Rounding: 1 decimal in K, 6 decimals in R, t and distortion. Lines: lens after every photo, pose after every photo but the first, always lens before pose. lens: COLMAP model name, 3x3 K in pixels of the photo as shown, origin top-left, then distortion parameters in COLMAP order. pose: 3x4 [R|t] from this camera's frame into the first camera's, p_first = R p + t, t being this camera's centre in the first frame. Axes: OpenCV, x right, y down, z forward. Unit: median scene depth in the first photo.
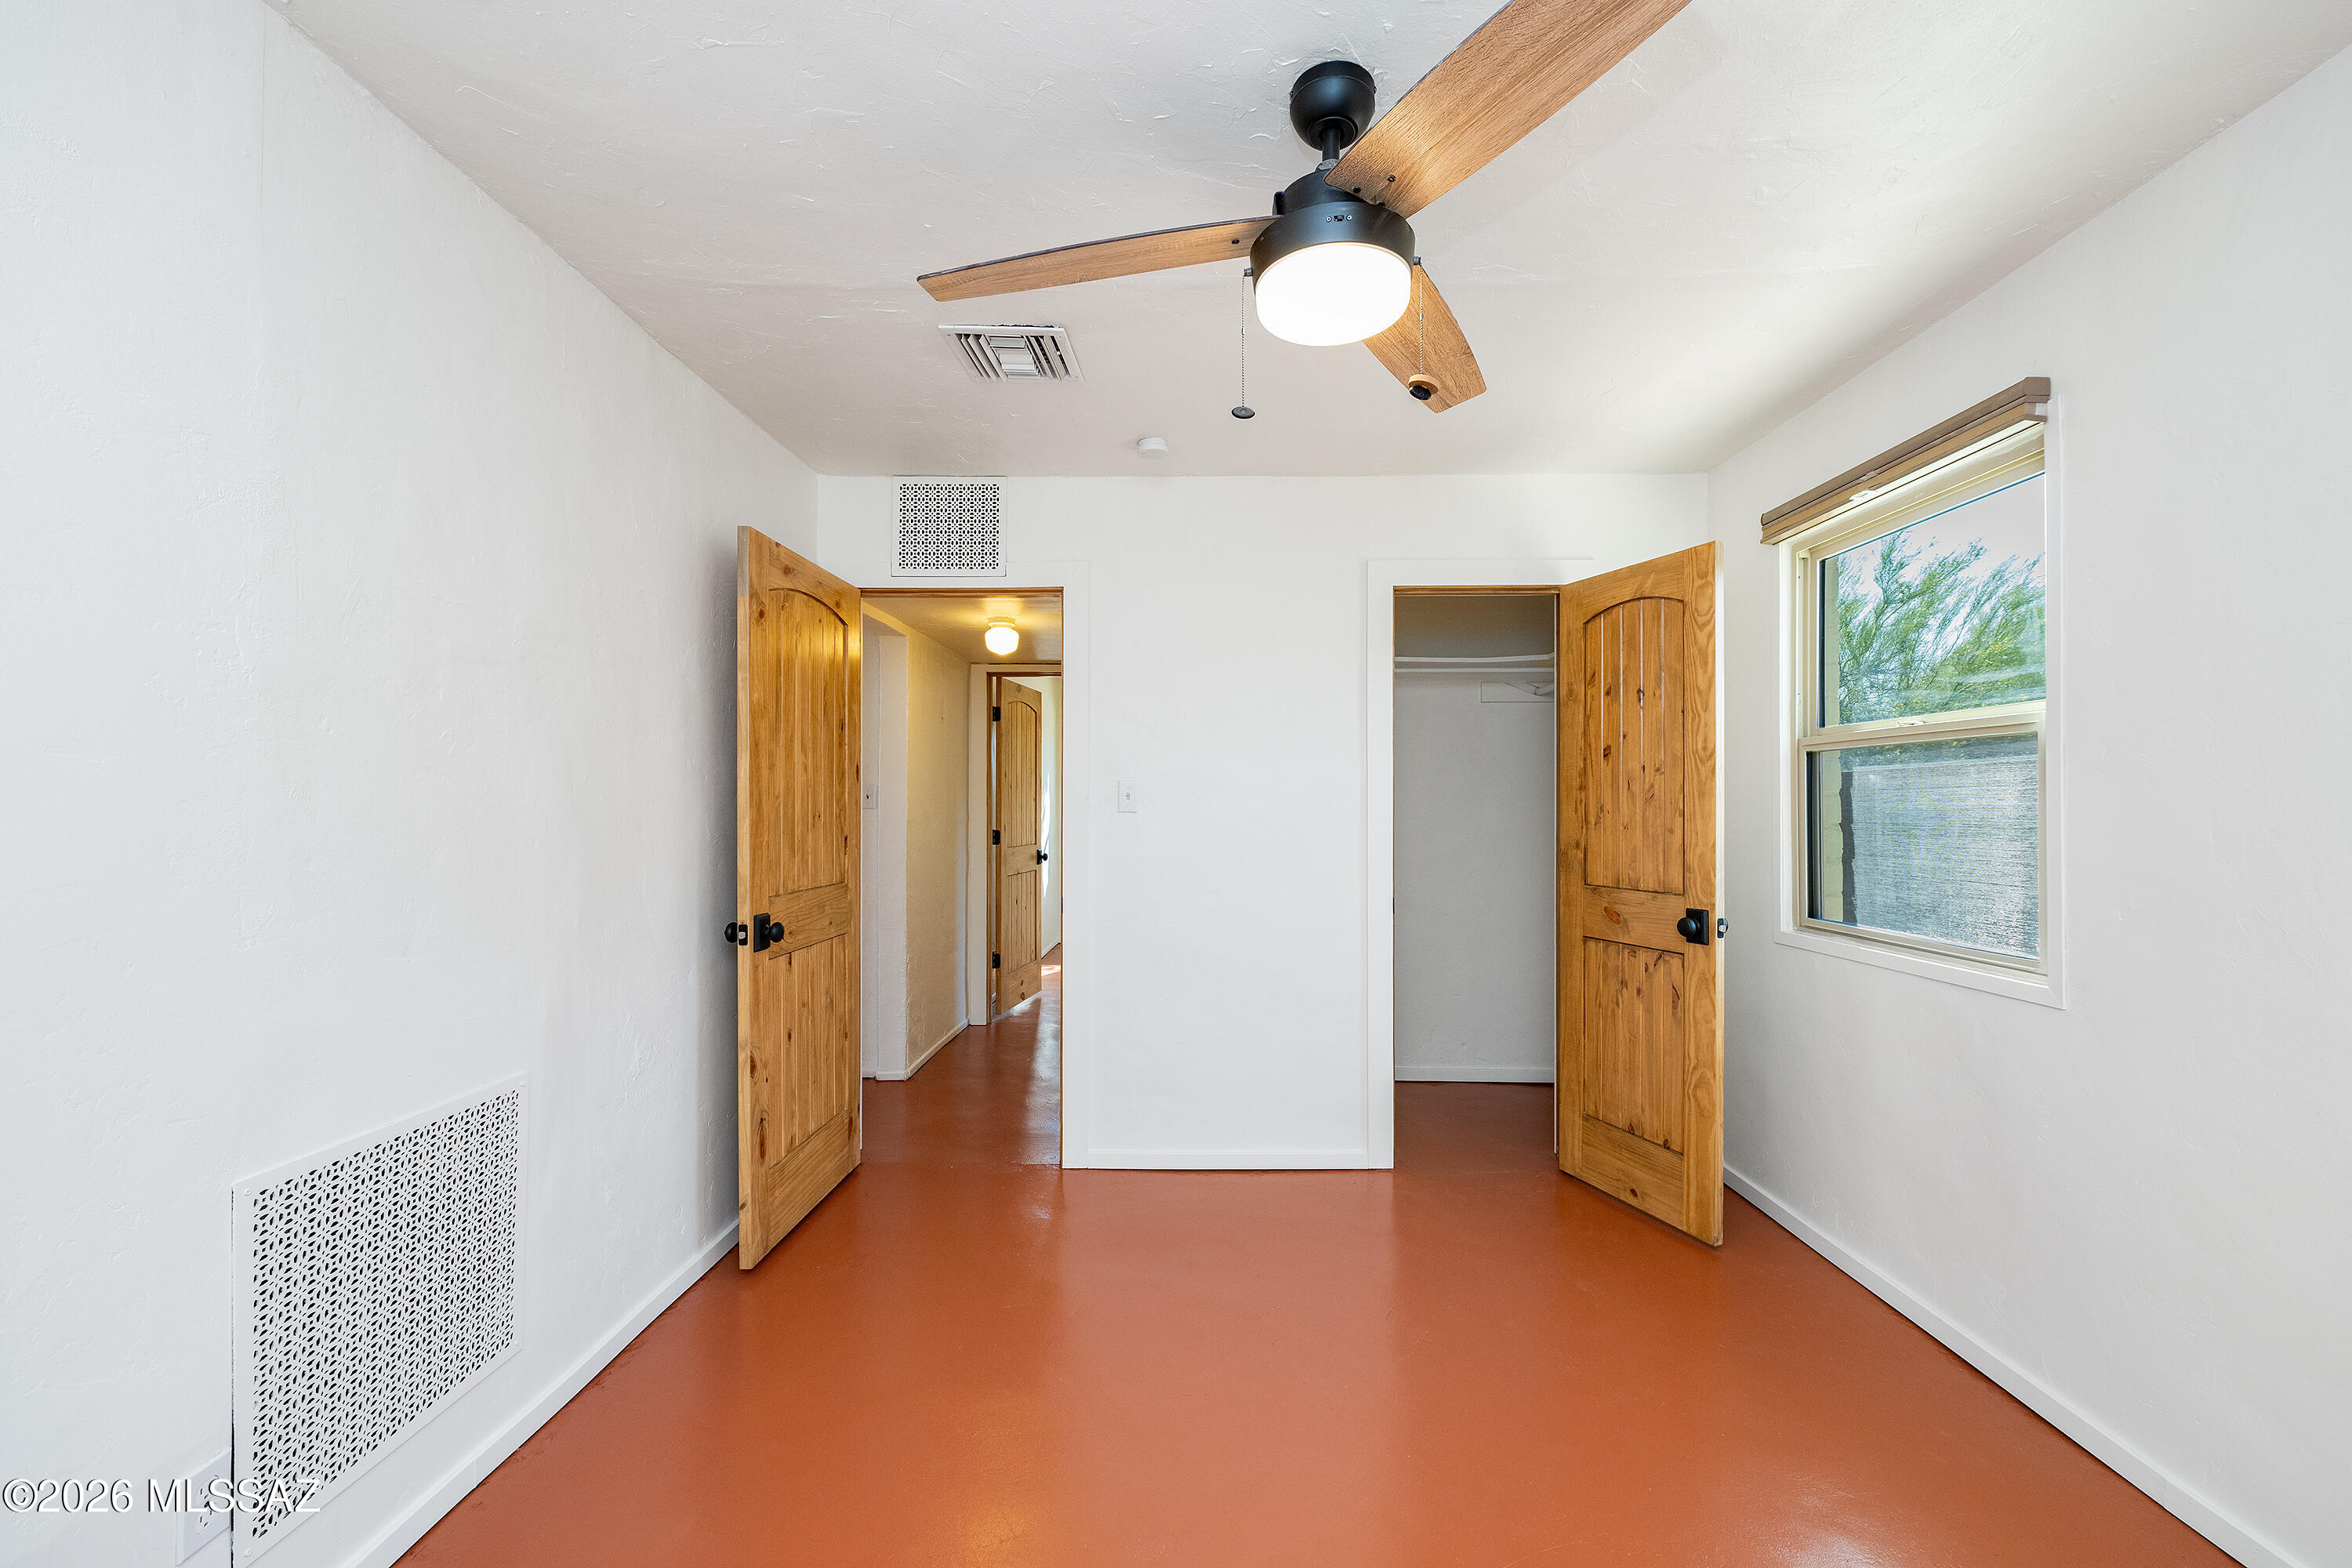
lens RADIAL K [[942.3, 0, 1183.0], [0, 942.3, 803.8], [0, 0, 1]] dist [-0.000961, -0.000157]
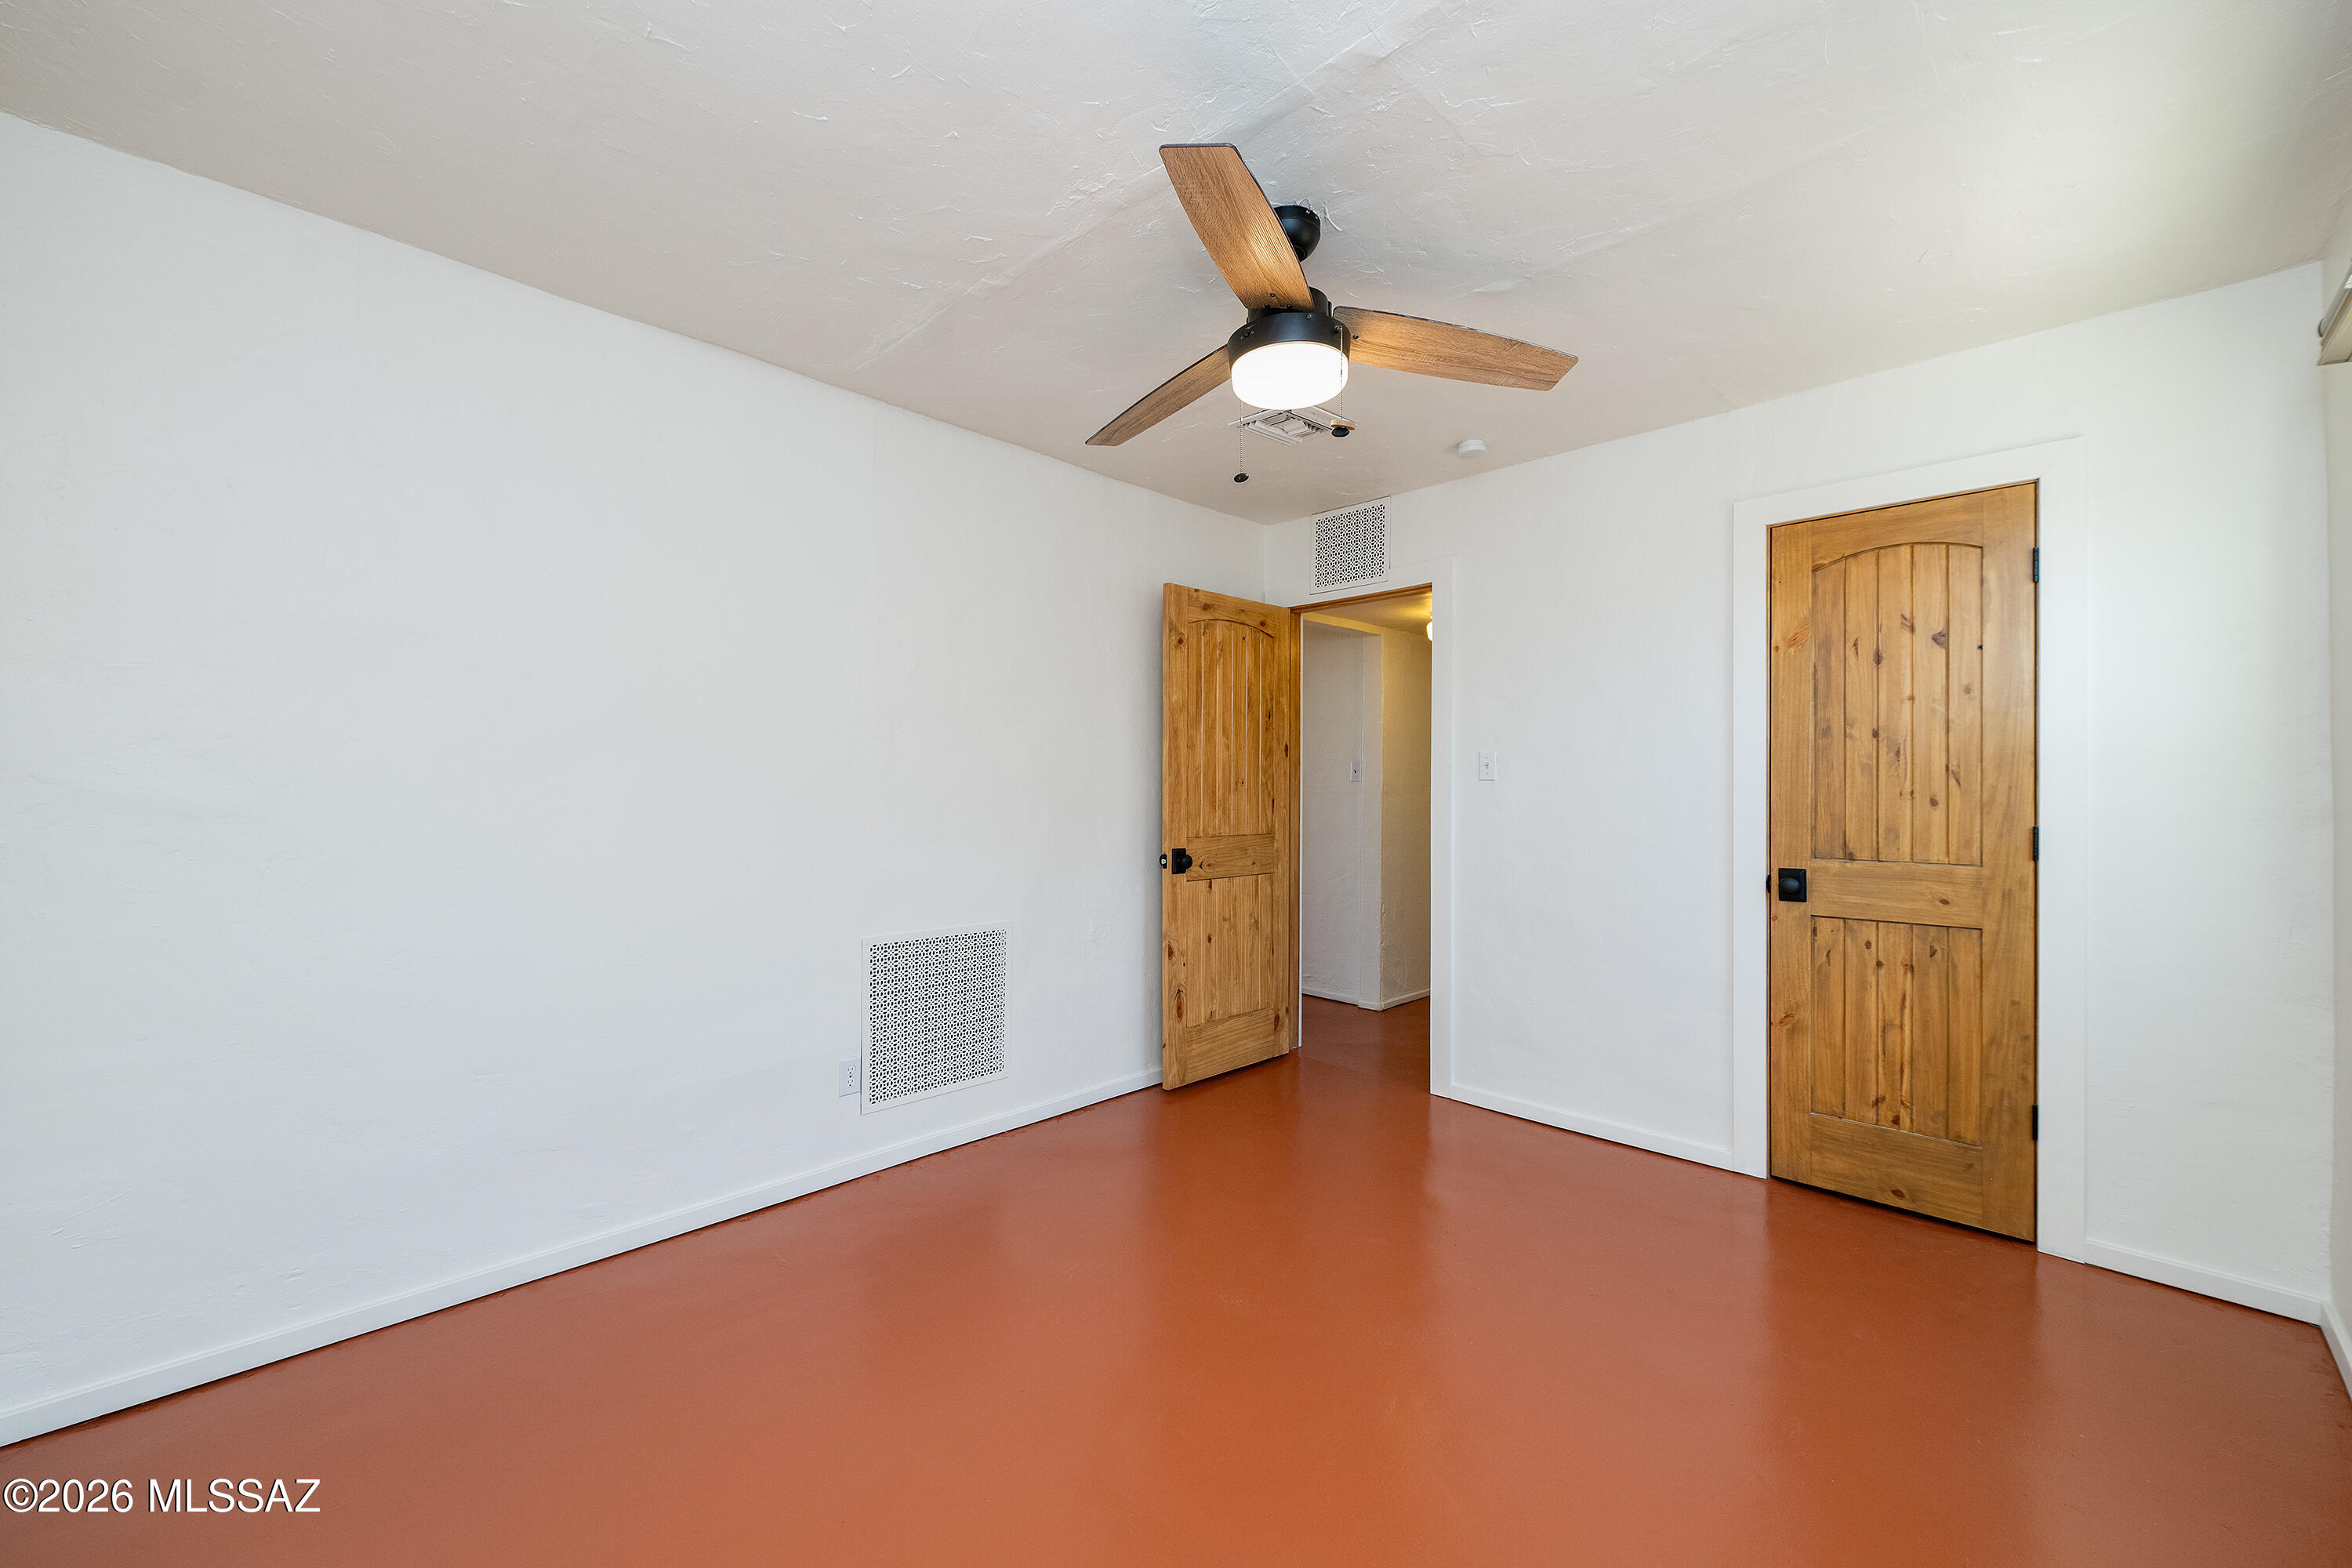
lens RADIAL K [[941.9, 0, 1176.0], [0, 941.9, 784.0], [0, 0, 1]] dist [-0.000529, 0.000121]
pose [[0.709704, -0.002921, -0.704494, 0.522944], [-0.002607, 0.999974, -0.006771, 0.025674], [0.704495, 0.006642, 0.709678, -0.028135]]
